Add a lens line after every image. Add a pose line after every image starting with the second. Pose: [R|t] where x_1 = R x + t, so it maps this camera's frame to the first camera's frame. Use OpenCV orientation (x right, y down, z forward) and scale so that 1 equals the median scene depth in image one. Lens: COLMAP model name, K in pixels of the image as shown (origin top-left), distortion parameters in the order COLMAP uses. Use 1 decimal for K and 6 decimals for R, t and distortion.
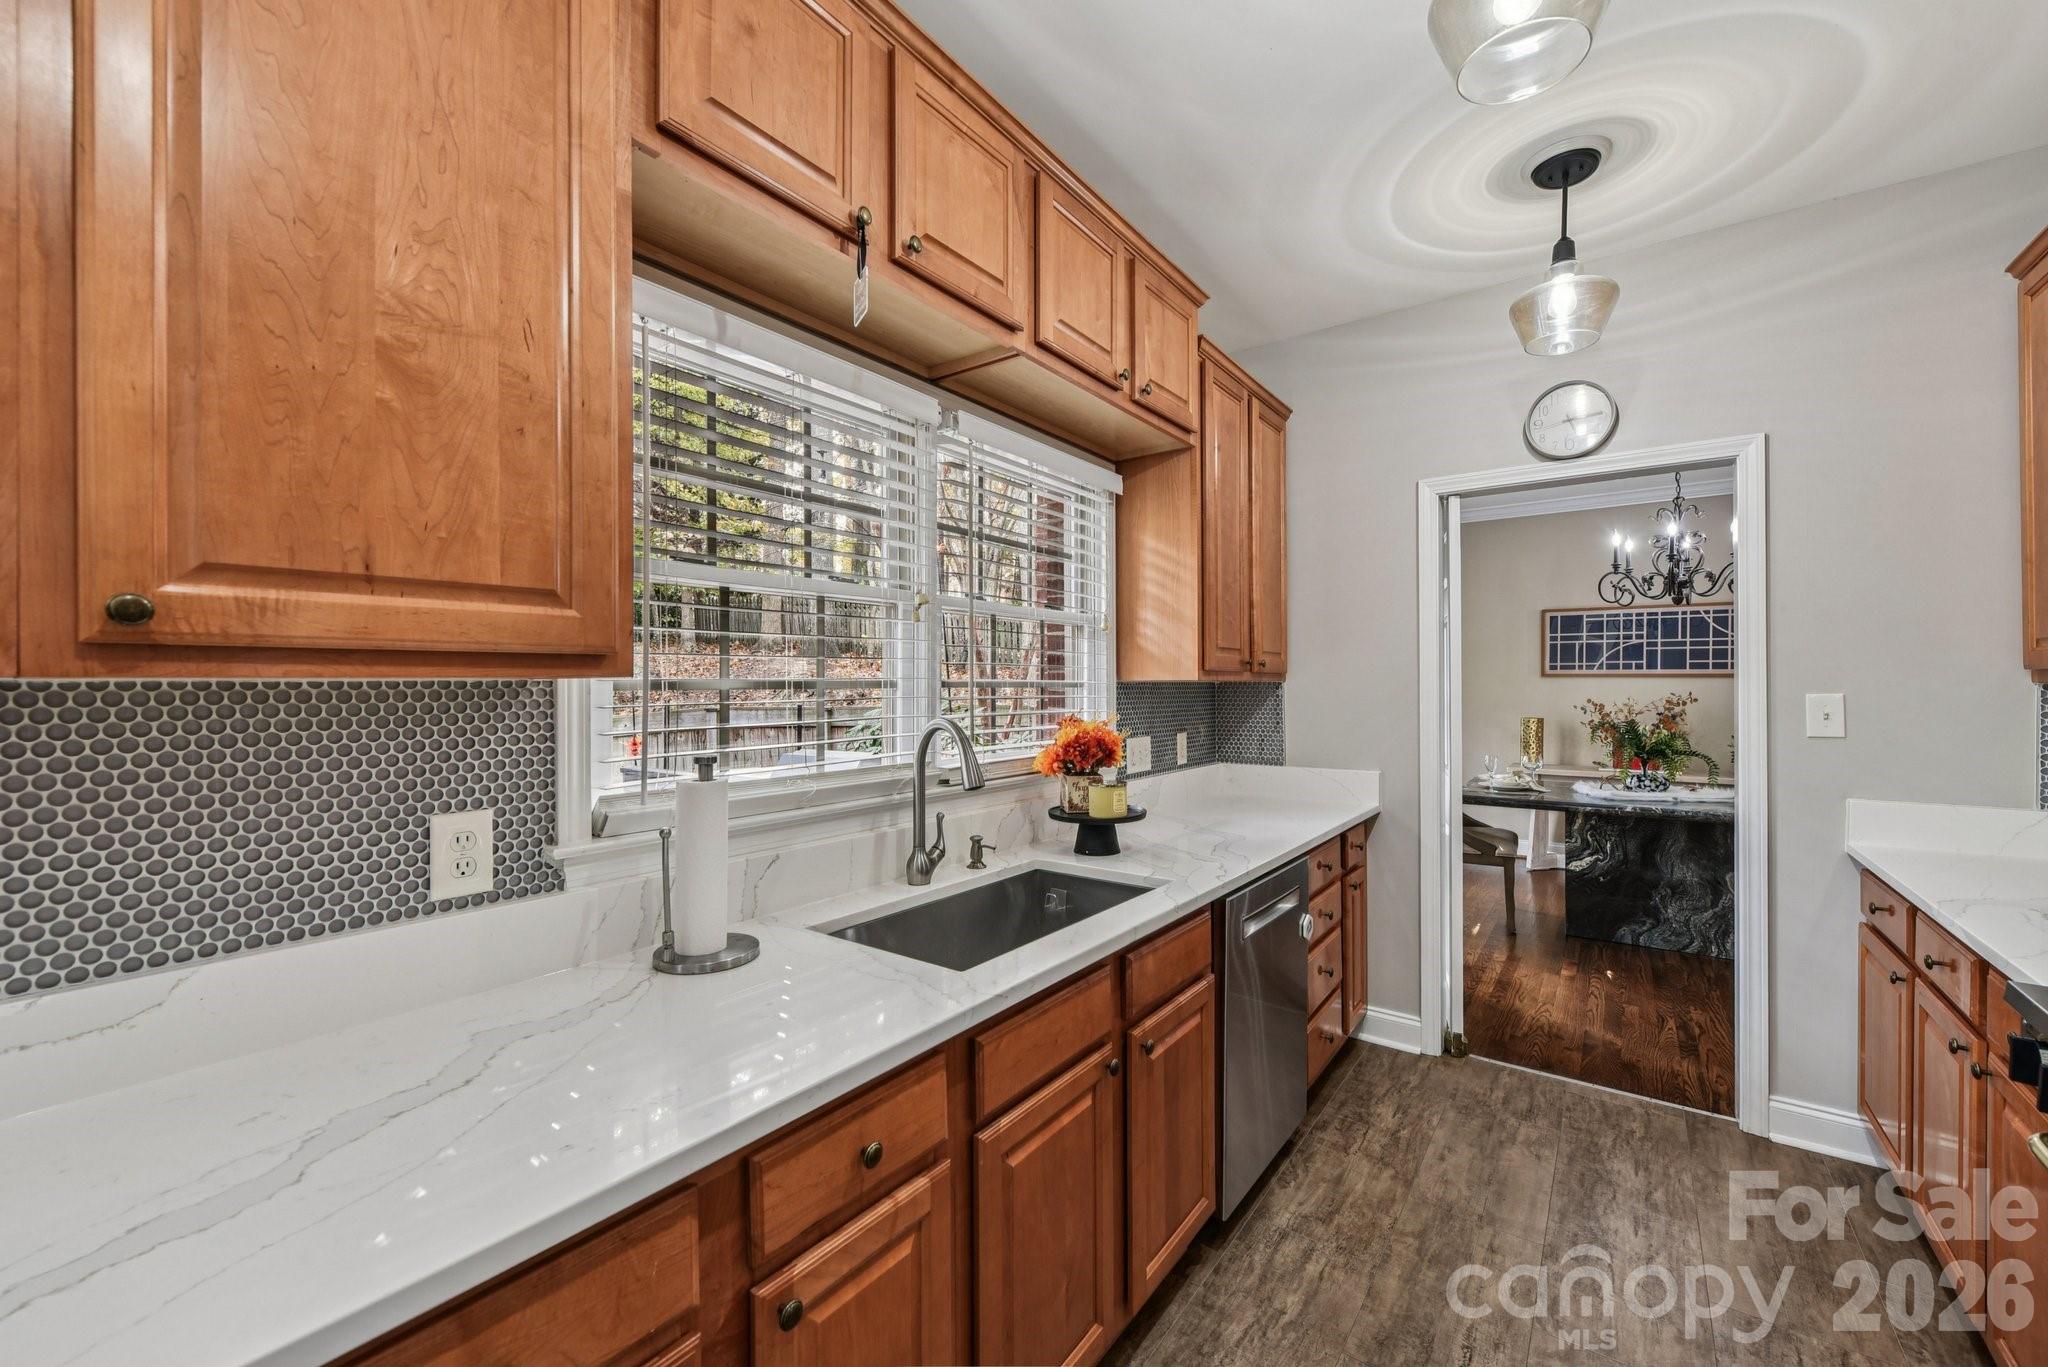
lens RADIAL K [[813.9, 0, 1011.2], [0, 813.9, 689.9], [0, 0, 1]] dist [-0.013789, -0.000153]
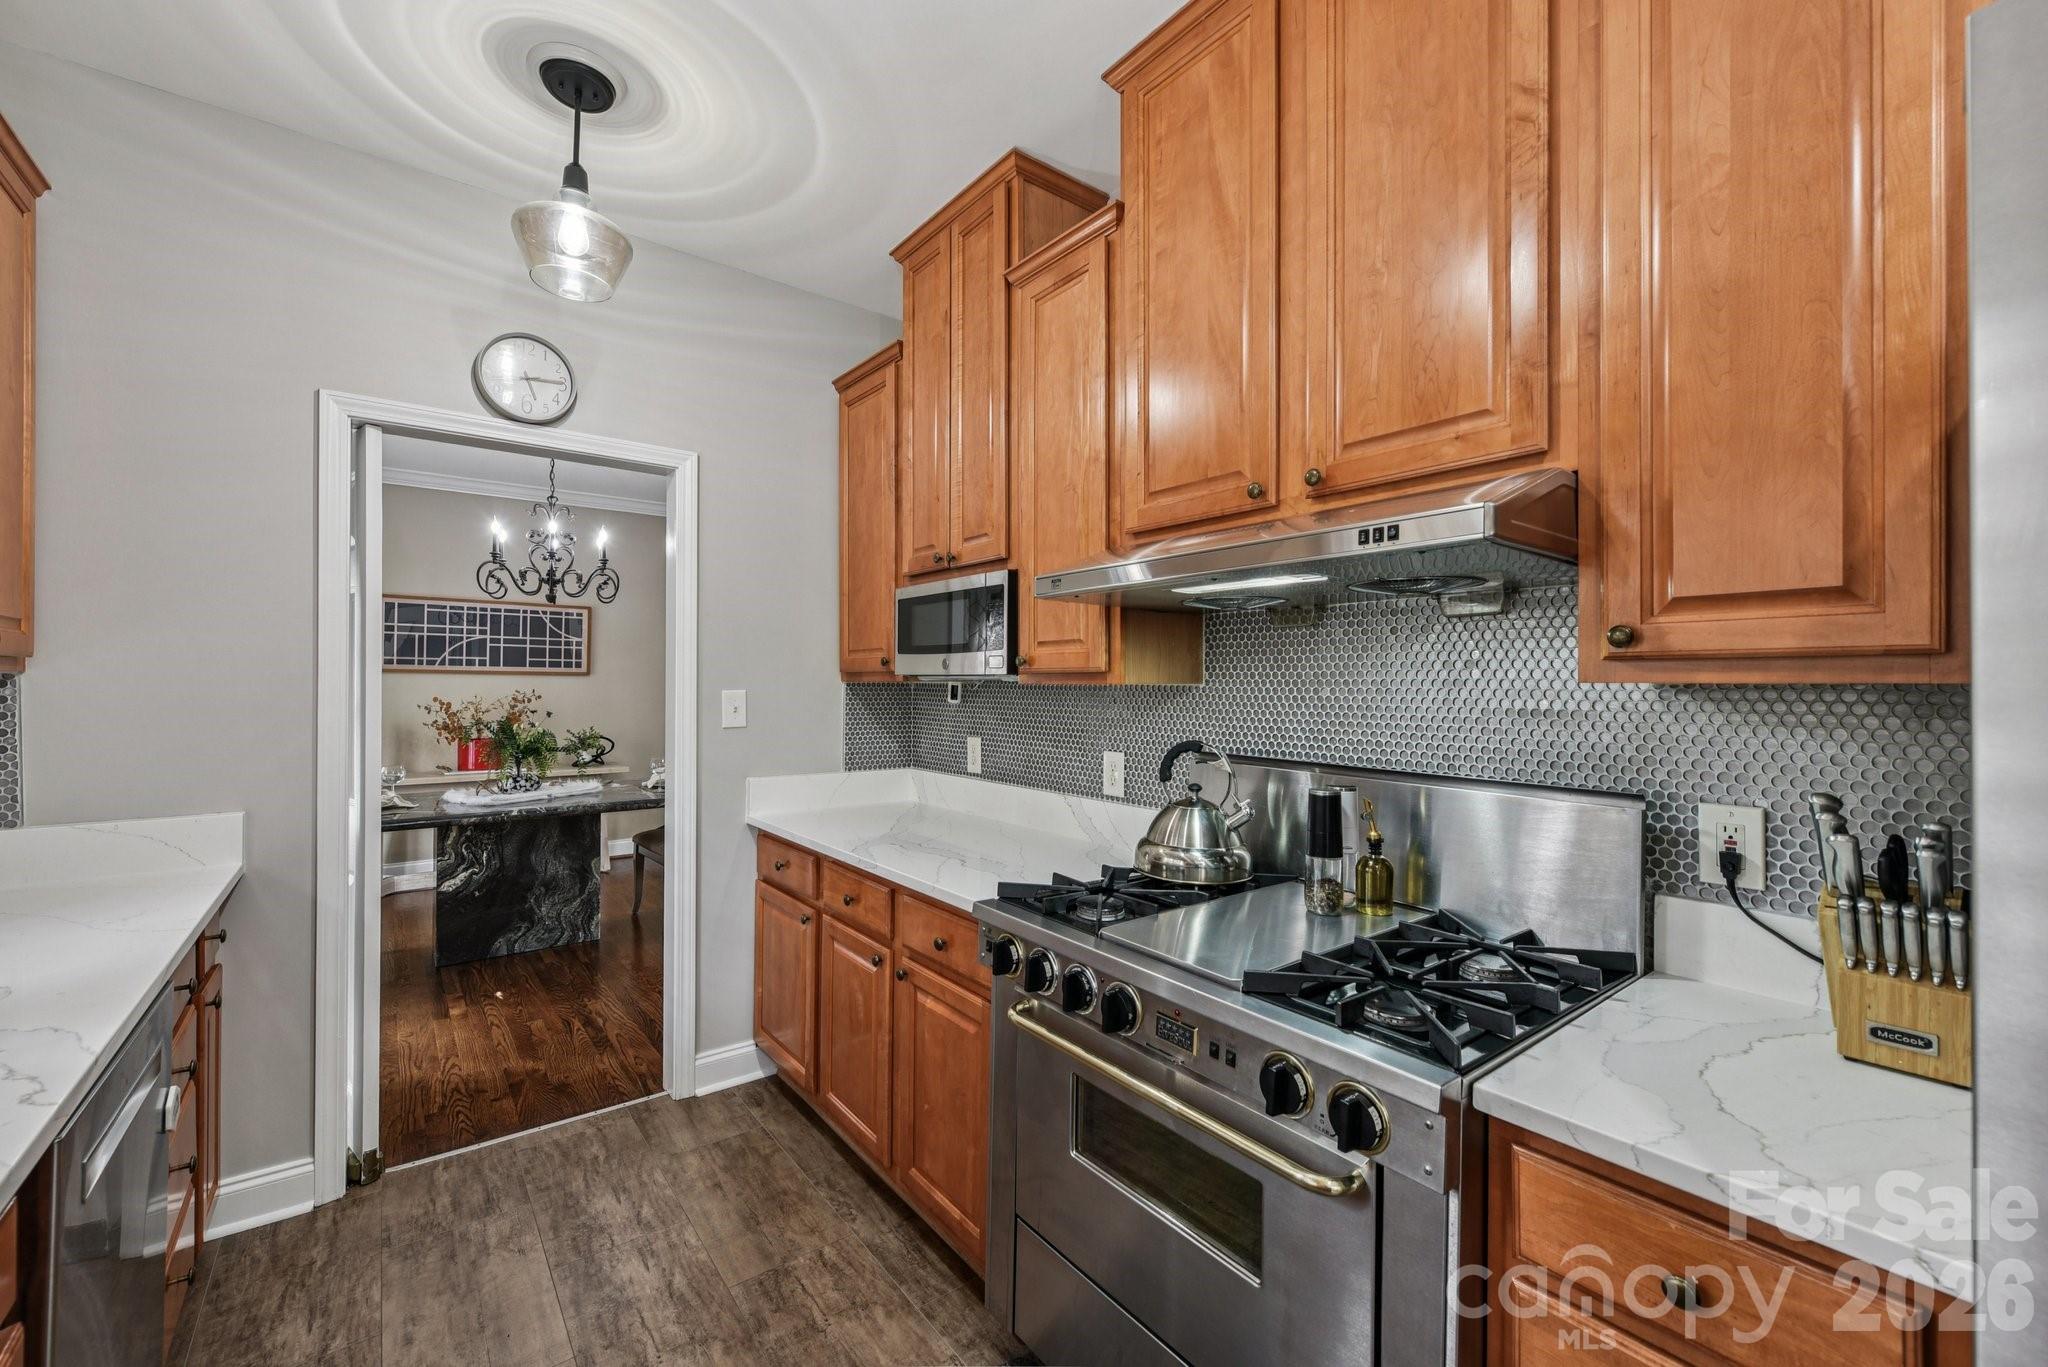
lens RADIAL K [[829.5, 0, 1031.1], [0, 829.5, 680.6], [0, 0, 1]] dist [0.002338, -0.001132]
pose [[0.253925, 0.006102, 0.967205, -0.024903], [0.001760, 0.999976, -0.006771, -0.000125], [-0.967222, 0.003422, 0.253908, 0.162796]]
